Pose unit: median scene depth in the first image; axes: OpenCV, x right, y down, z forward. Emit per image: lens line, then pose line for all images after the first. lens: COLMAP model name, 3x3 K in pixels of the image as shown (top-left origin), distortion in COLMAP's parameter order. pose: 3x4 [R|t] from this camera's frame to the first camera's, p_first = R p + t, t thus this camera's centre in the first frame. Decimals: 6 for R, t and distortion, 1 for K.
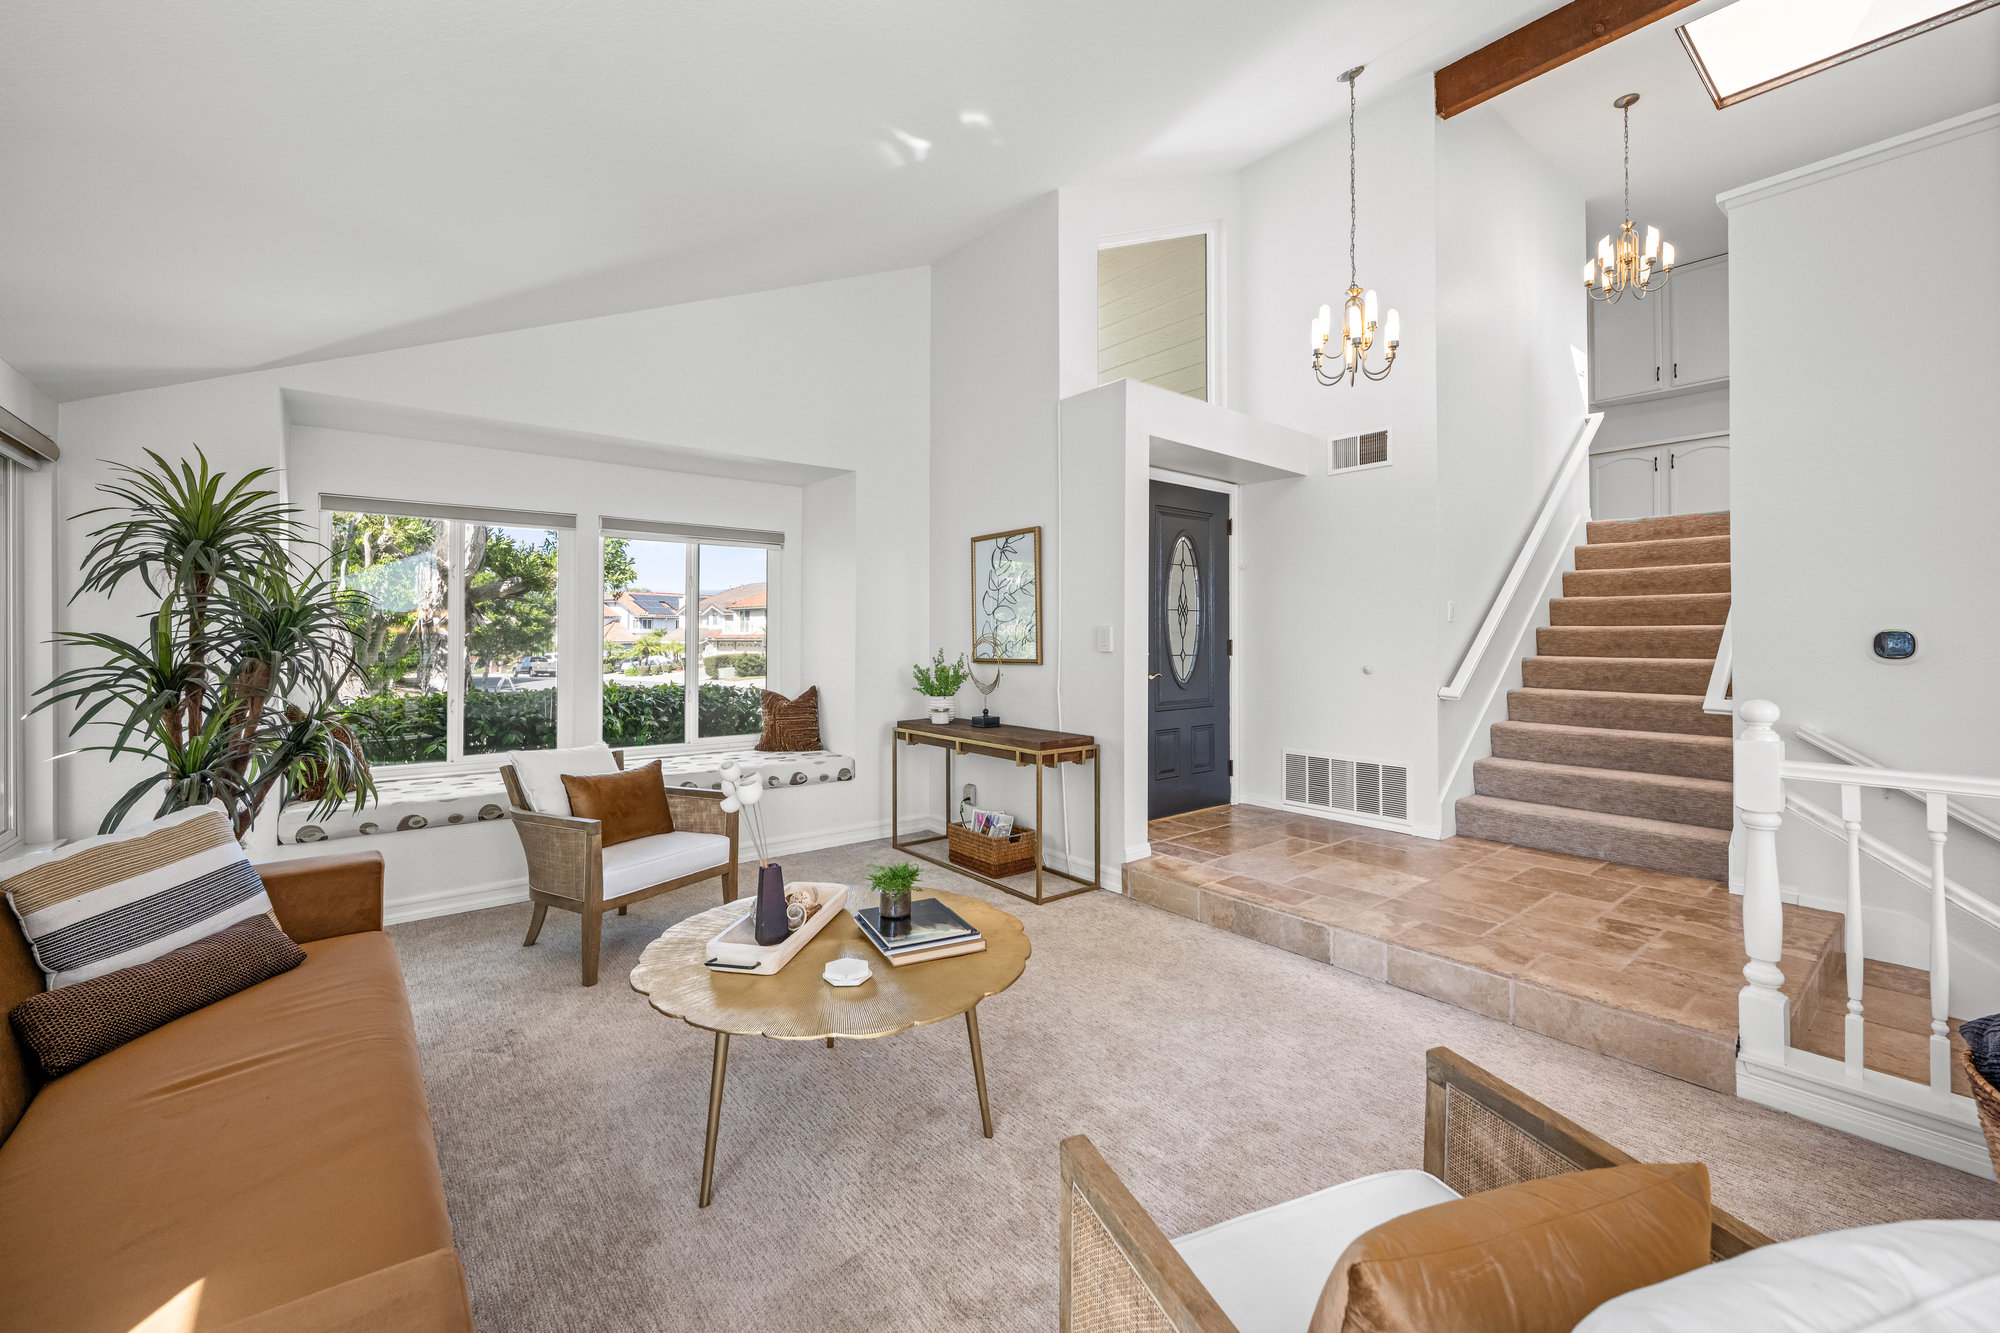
lens RADIAL K [[814.5, 0, 1001.7], [0, 814.5, 635.2], [0, 0, 1]] dist [-0.000200, 0.000010]
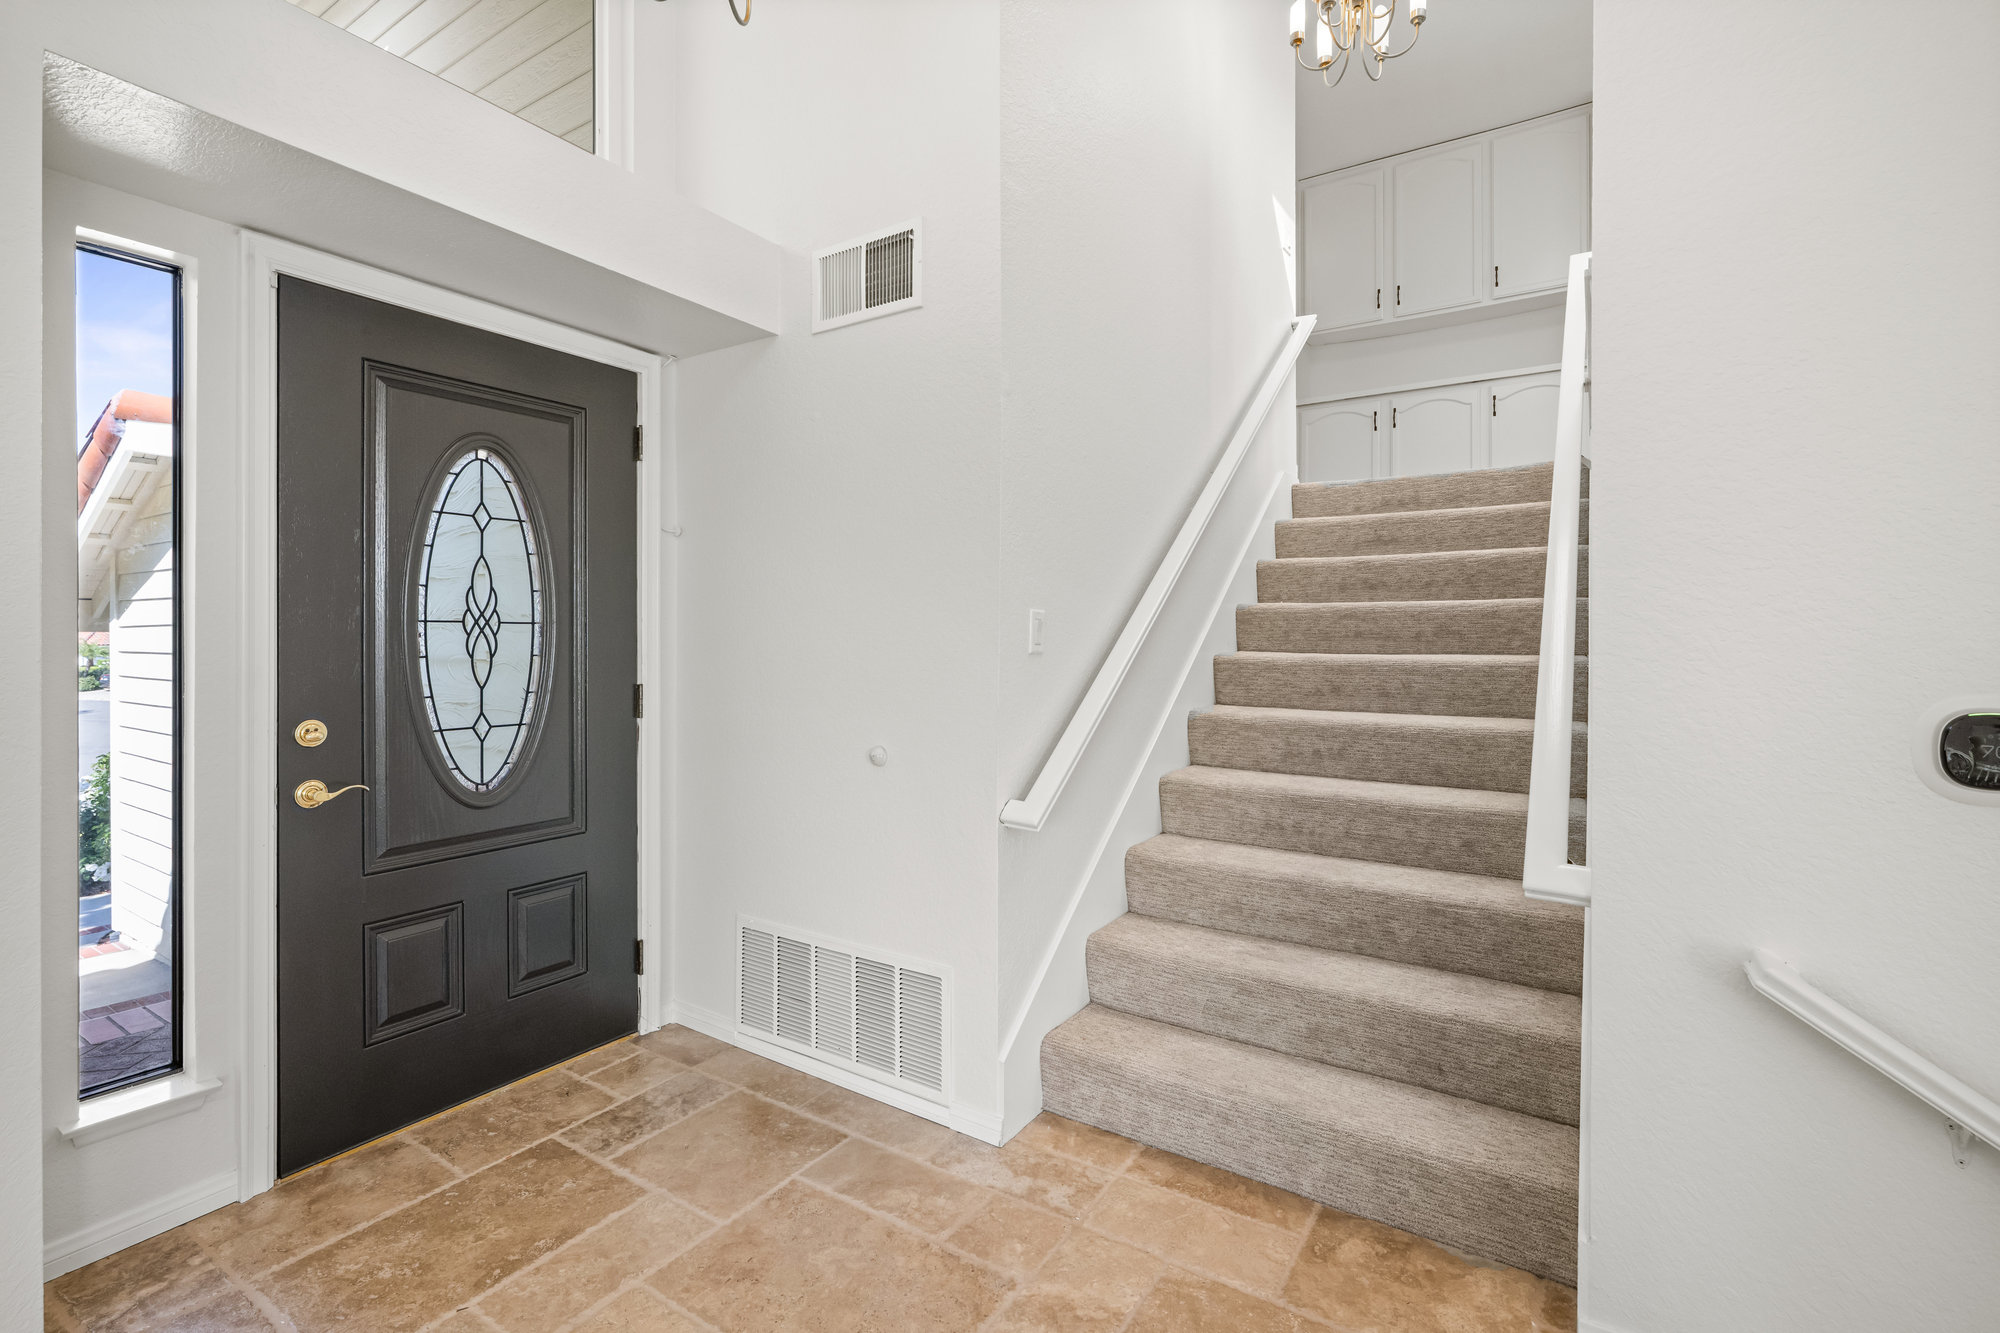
lens RADIAL K [[904.4, 0, 1001.5], [0, 904.4, 654.4], [0, 0, 1]] dist [-0.003779, -0.000214]
pose [[0.953123, -0.004126, 0.302555, 0.336470], [-0.002369, 0.999775, 0.021097, -0.024136], [-0.302574, -0.020824, 0.952898, 0.459506]]
